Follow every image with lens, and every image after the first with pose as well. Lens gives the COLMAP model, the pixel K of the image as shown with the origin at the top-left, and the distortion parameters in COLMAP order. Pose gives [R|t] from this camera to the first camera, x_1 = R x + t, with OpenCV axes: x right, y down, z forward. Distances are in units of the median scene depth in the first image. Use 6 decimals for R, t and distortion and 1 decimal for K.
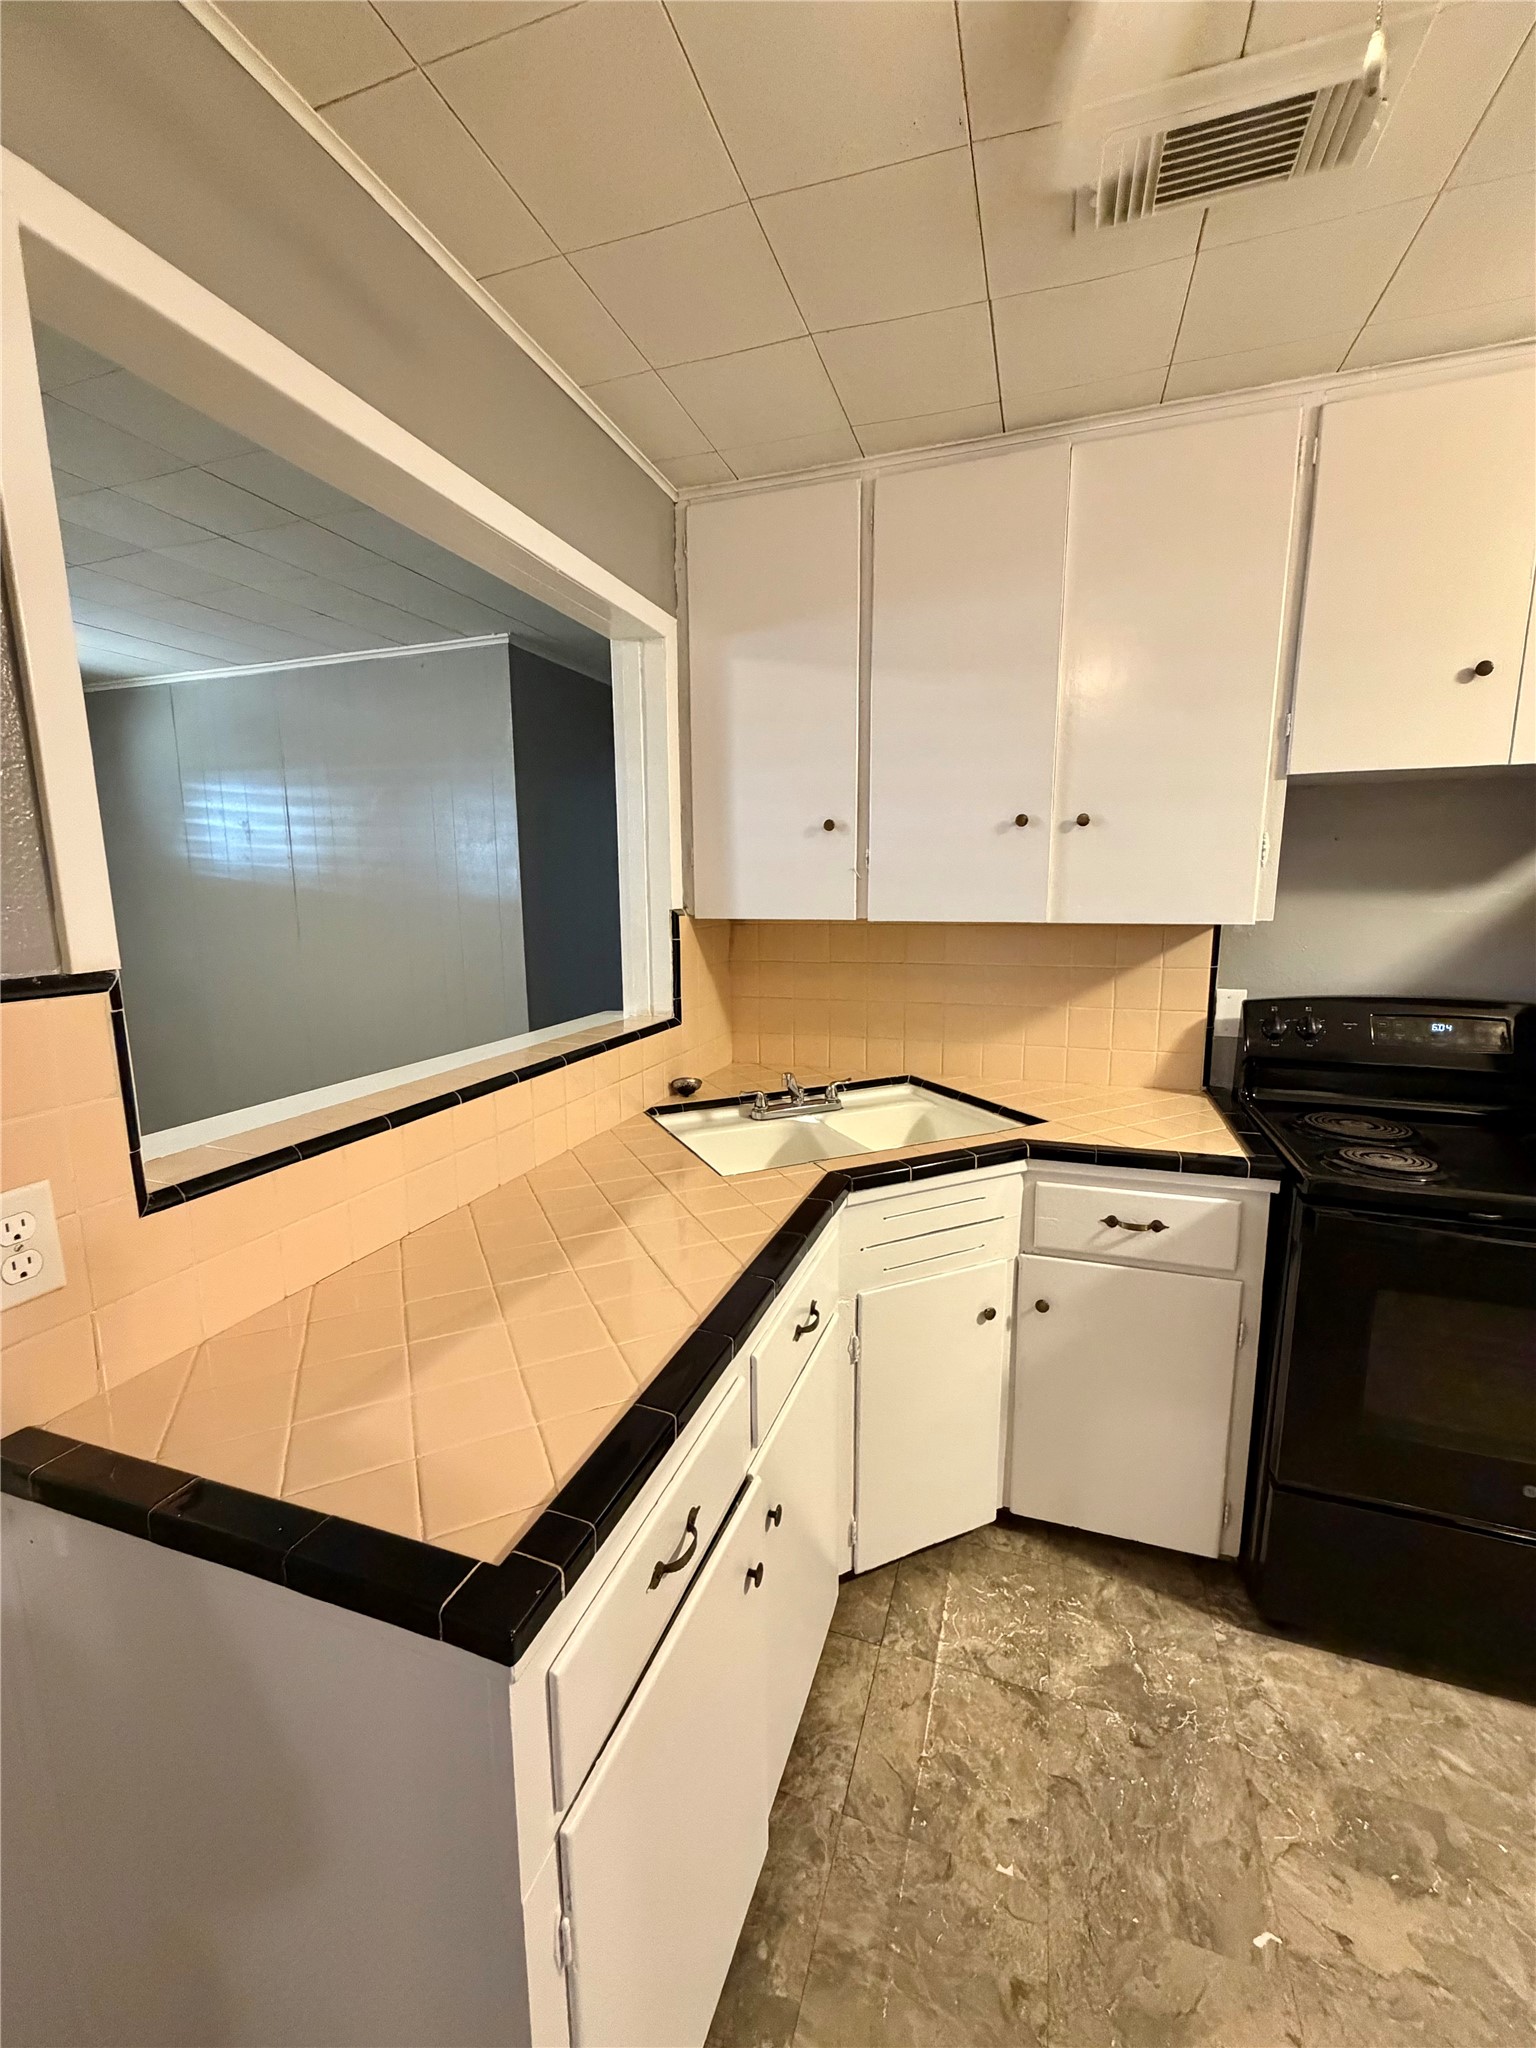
lens RADIAL K [[818.9, 0, 768.4], [0, 818.9, 1019.6], [0, 0, 1]] dist [-0.001579, 0.000981]
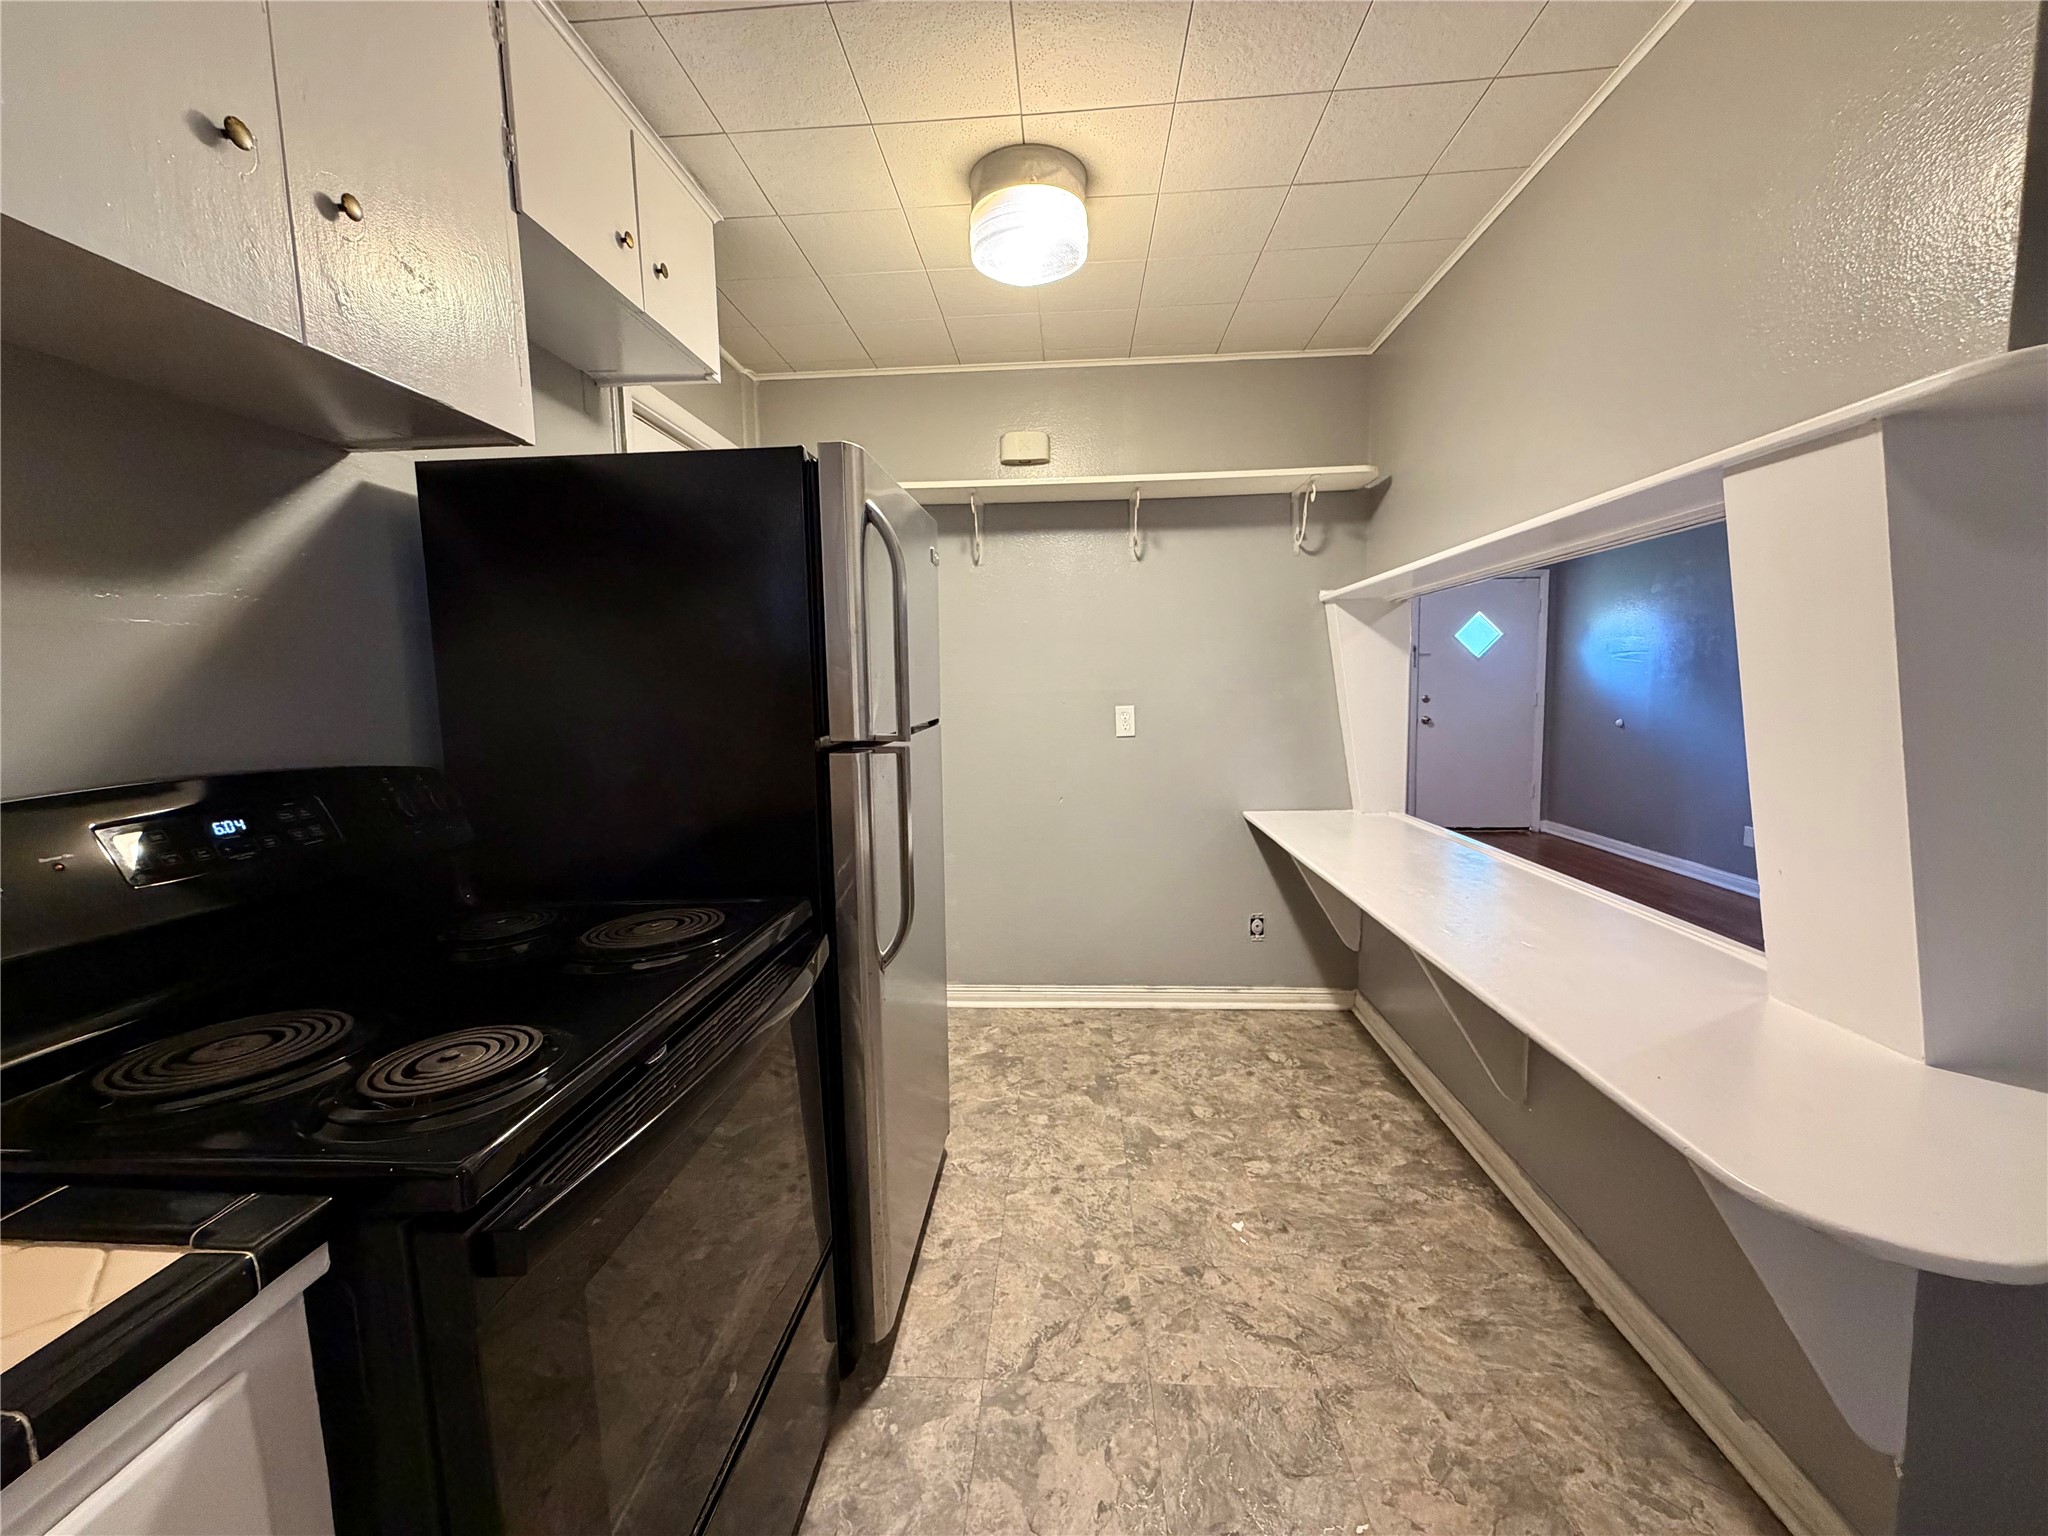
lens RADIAL K [[818.9, 0, 1021.0], [0, 818.9, 768.4], [0, 0, 1]] dist [-0.001579, 0.000981]
pose [[-0.260868, -0.092124, 0.960969, 0.178729], [0.183206, 0.972622, 0.142975, -0.010237], [-0.947831, 0.213353, -0.236849, 0.668317]]
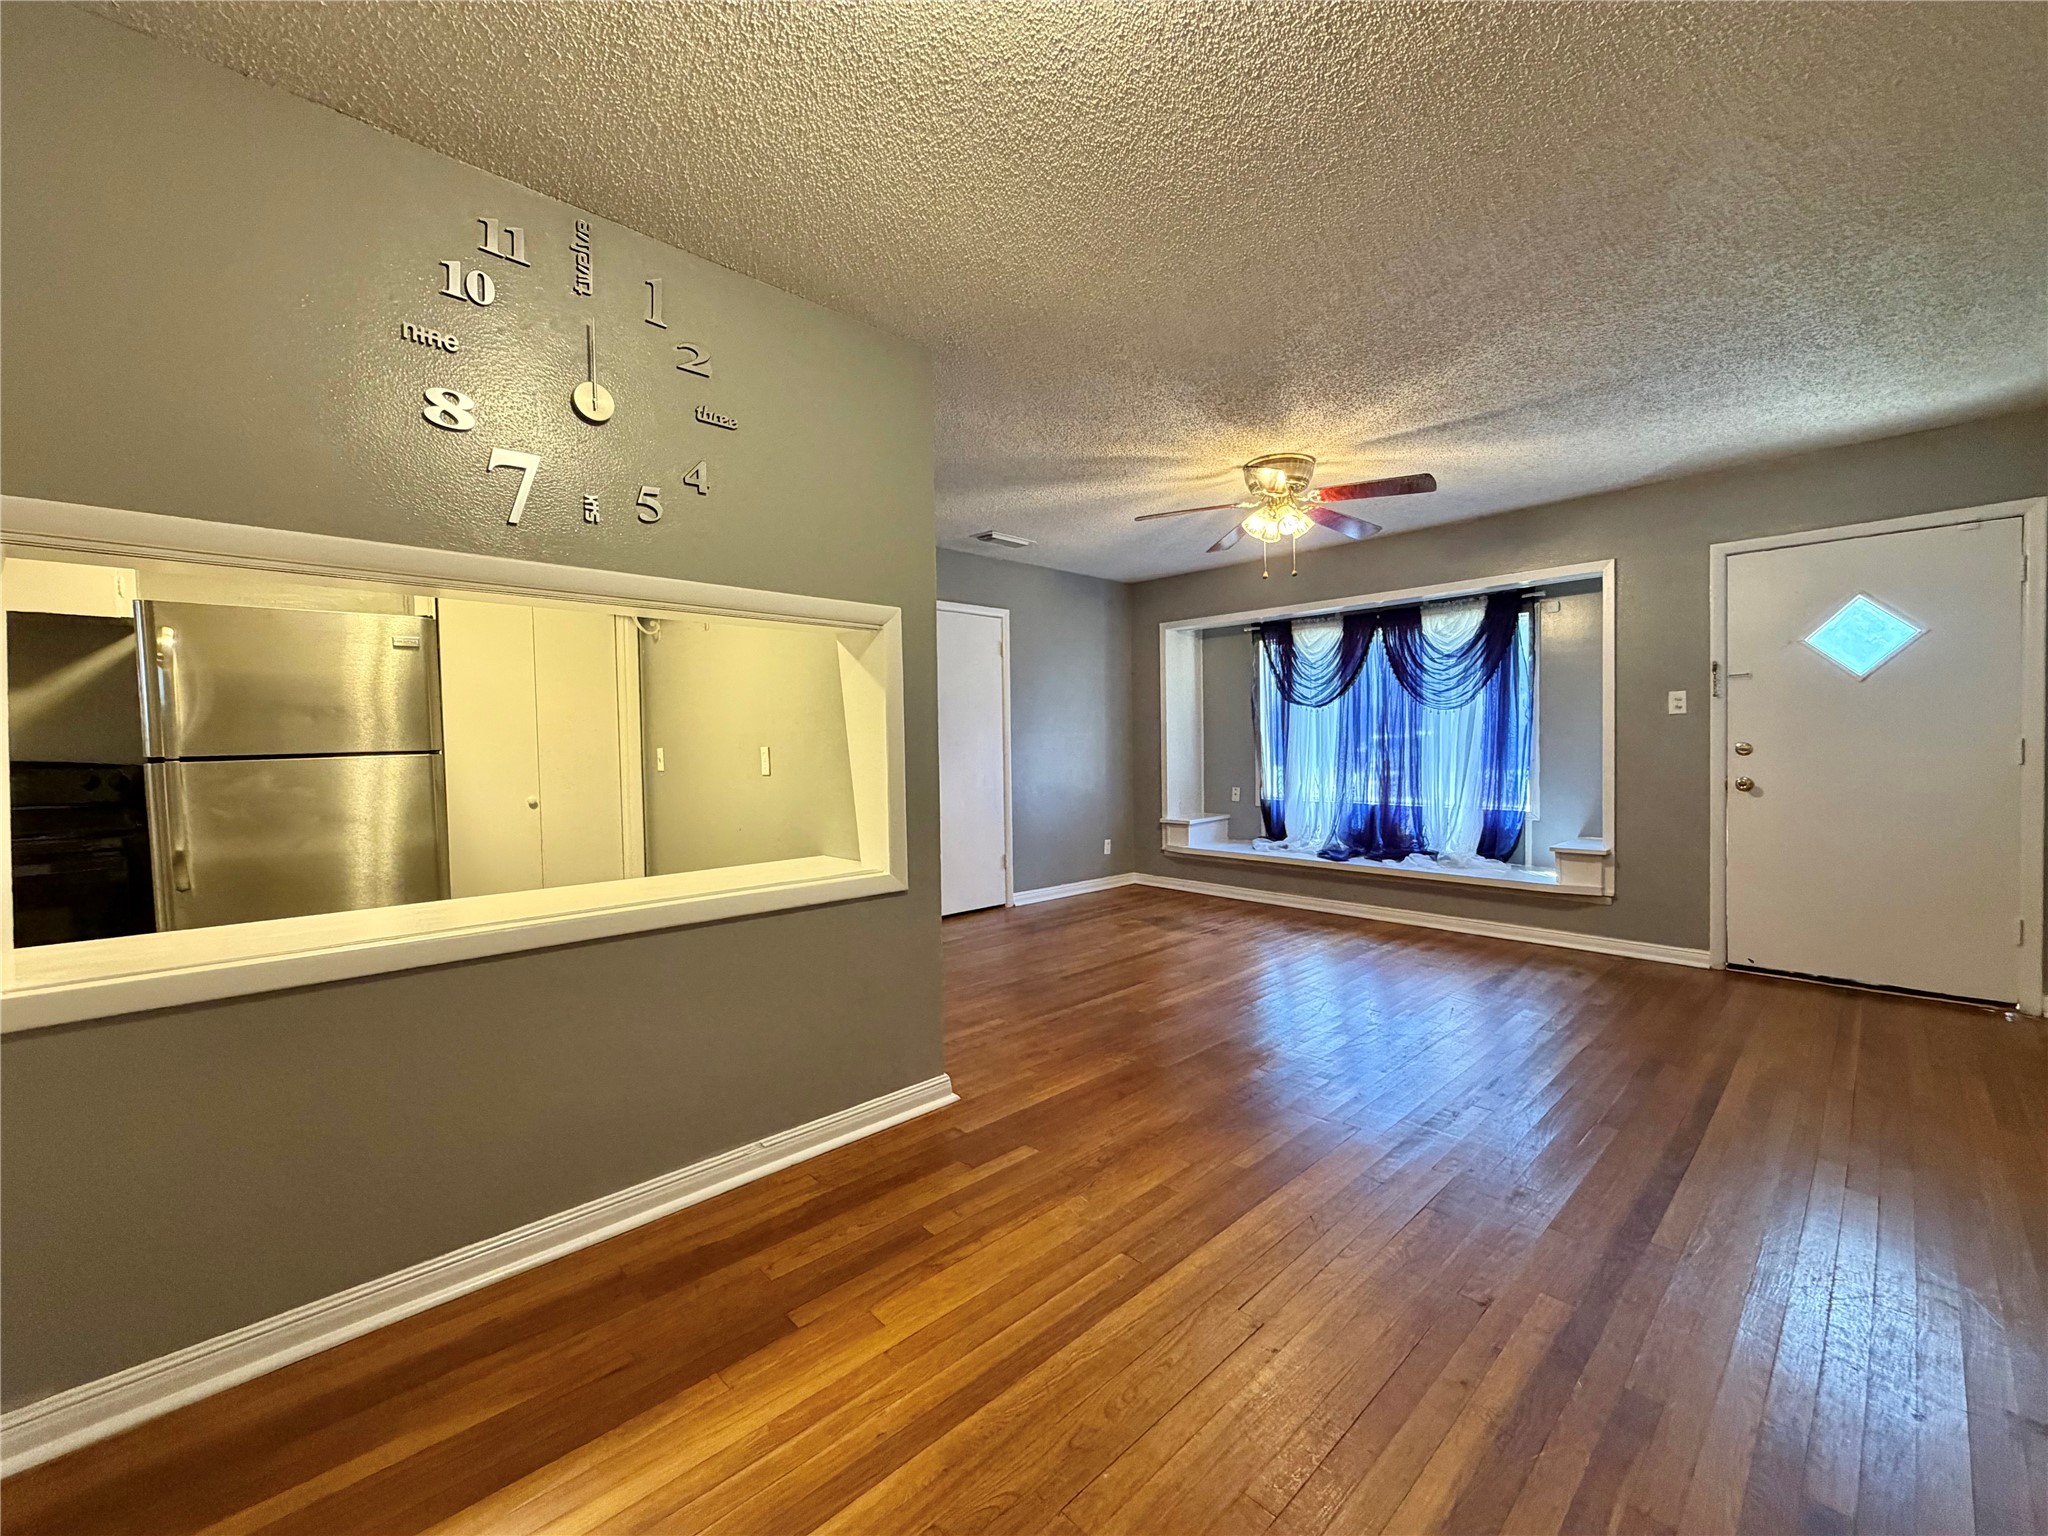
lens RADIAL K [[818.9, 0, 1018.0], [0, 818.9, 770.1], [0, 0, 1]] dist [-0.001579, 0.000981]
pose [[0.466587, -0.035354, 0.883769, 0.411072], [0.166782, 0.984792, -0.048657, 0.405817], [-0.868608, 0.170100, 0.465388, -1.430901]]
